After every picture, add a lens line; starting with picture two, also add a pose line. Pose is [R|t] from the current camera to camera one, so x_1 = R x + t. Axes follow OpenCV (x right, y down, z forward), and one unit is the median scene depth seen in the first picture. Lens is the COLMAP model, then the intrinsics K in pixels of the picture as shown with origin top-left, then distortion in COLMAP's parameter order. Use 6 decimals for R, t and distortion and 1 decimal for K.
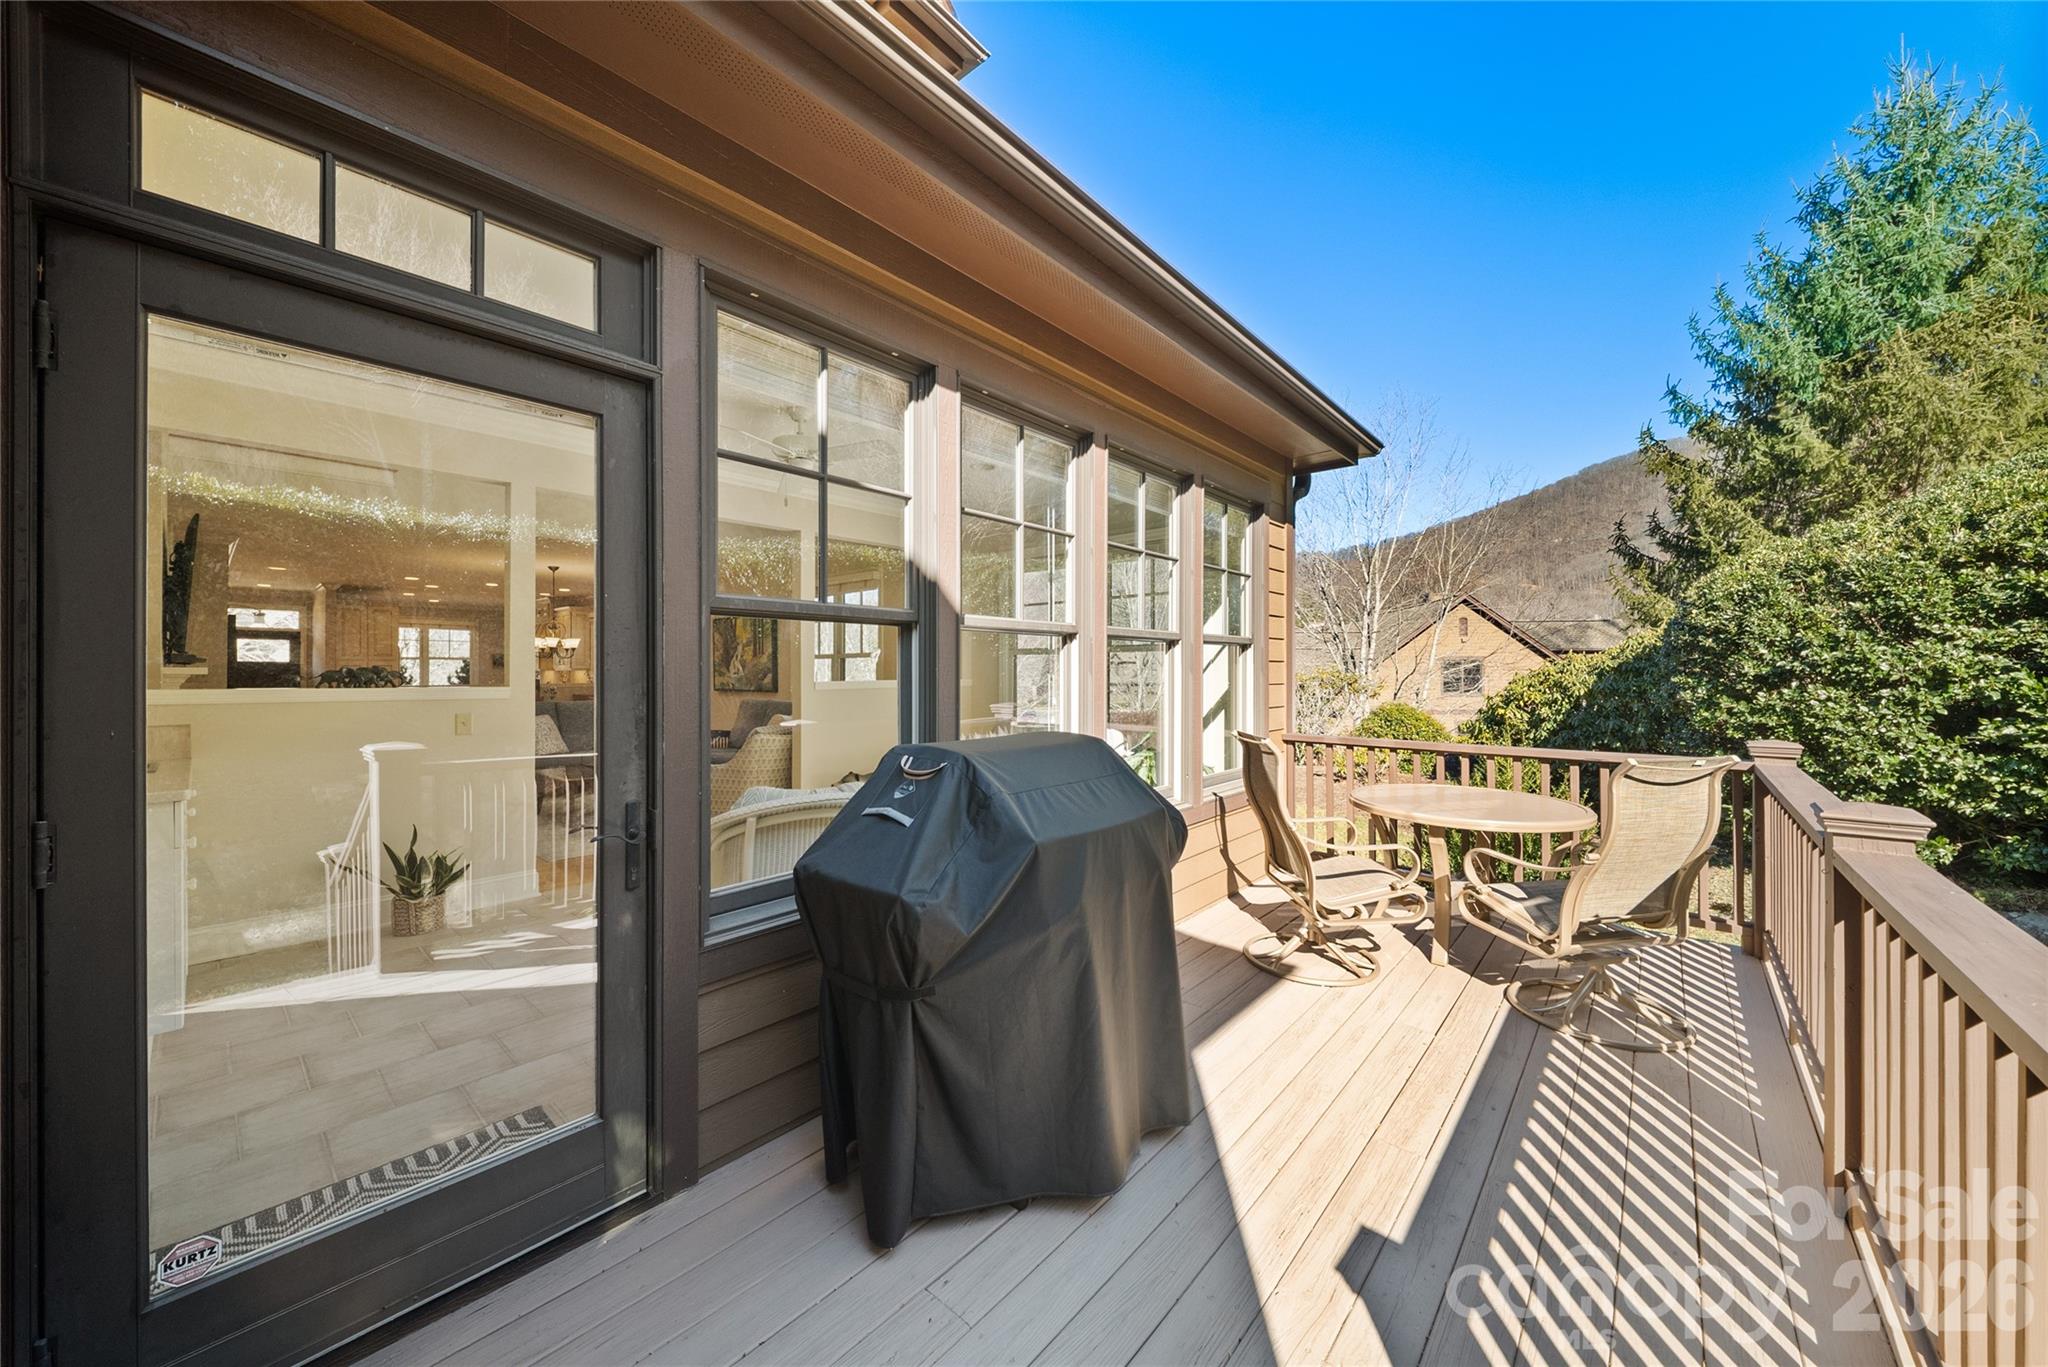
lens RADIAL K [[731.1, 0, 1025.6], [0, 731.1, 673.2], [0, 0, 1]] dist [-0.012812, -0.000410]
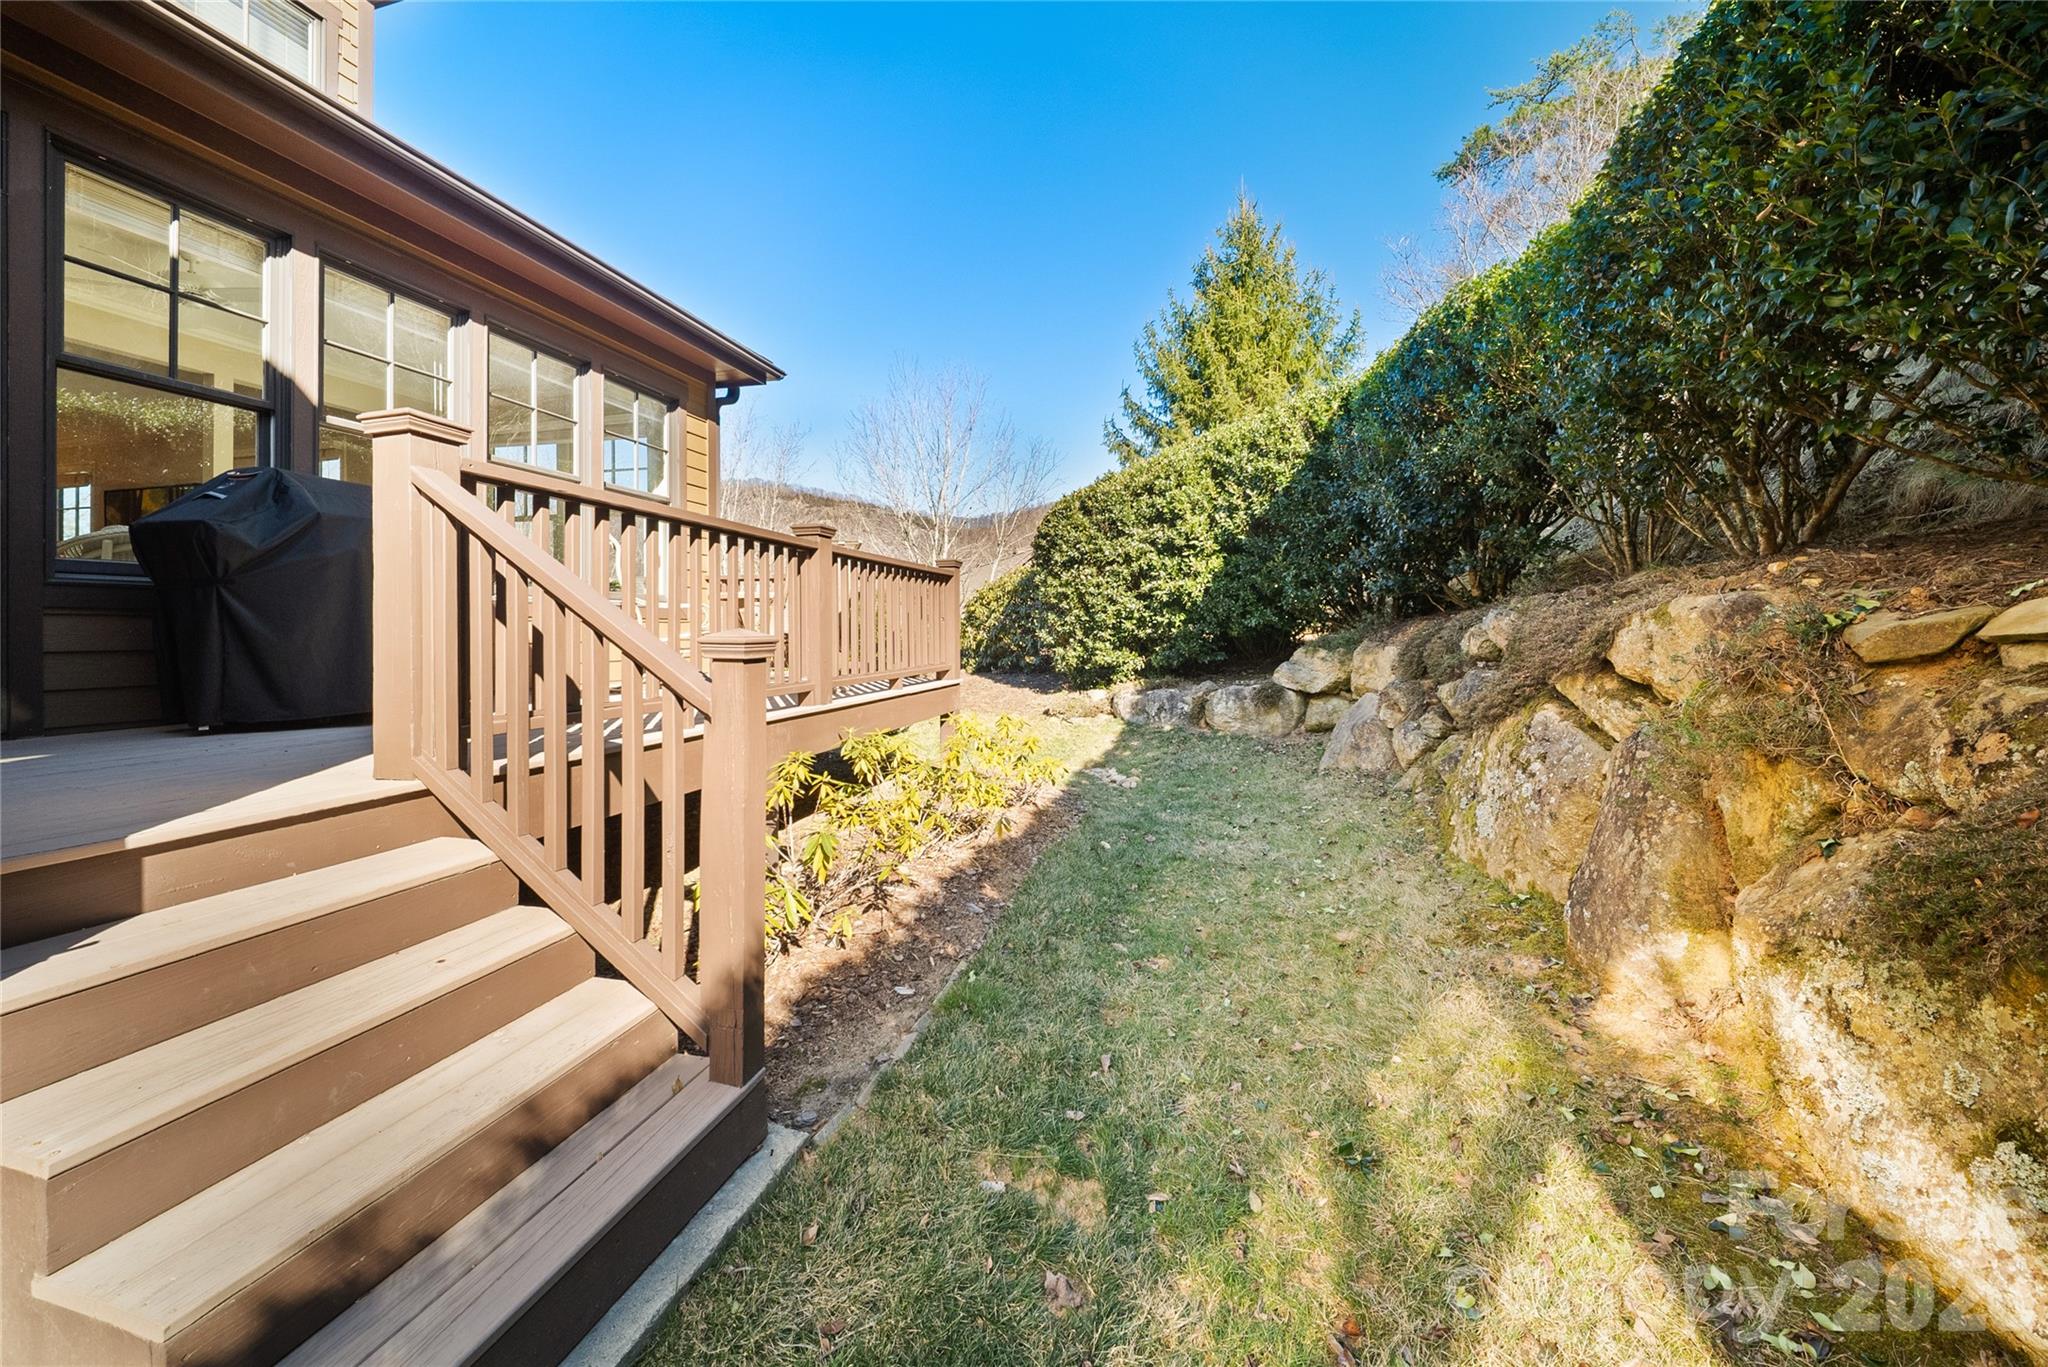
lens RADIAL K [[731.1, 0, 1024.2], [0, 731.1, 647.6], [0, 0, 1]] dist [-0.012812, -0.000410]
pose [[0.894574, -0.010207, 0.446802, 0.269932], [0.000860, 0.999777, 0.021119, 0.187021], [-0.446918, -0.018508, 0.894383, -0.474909]]
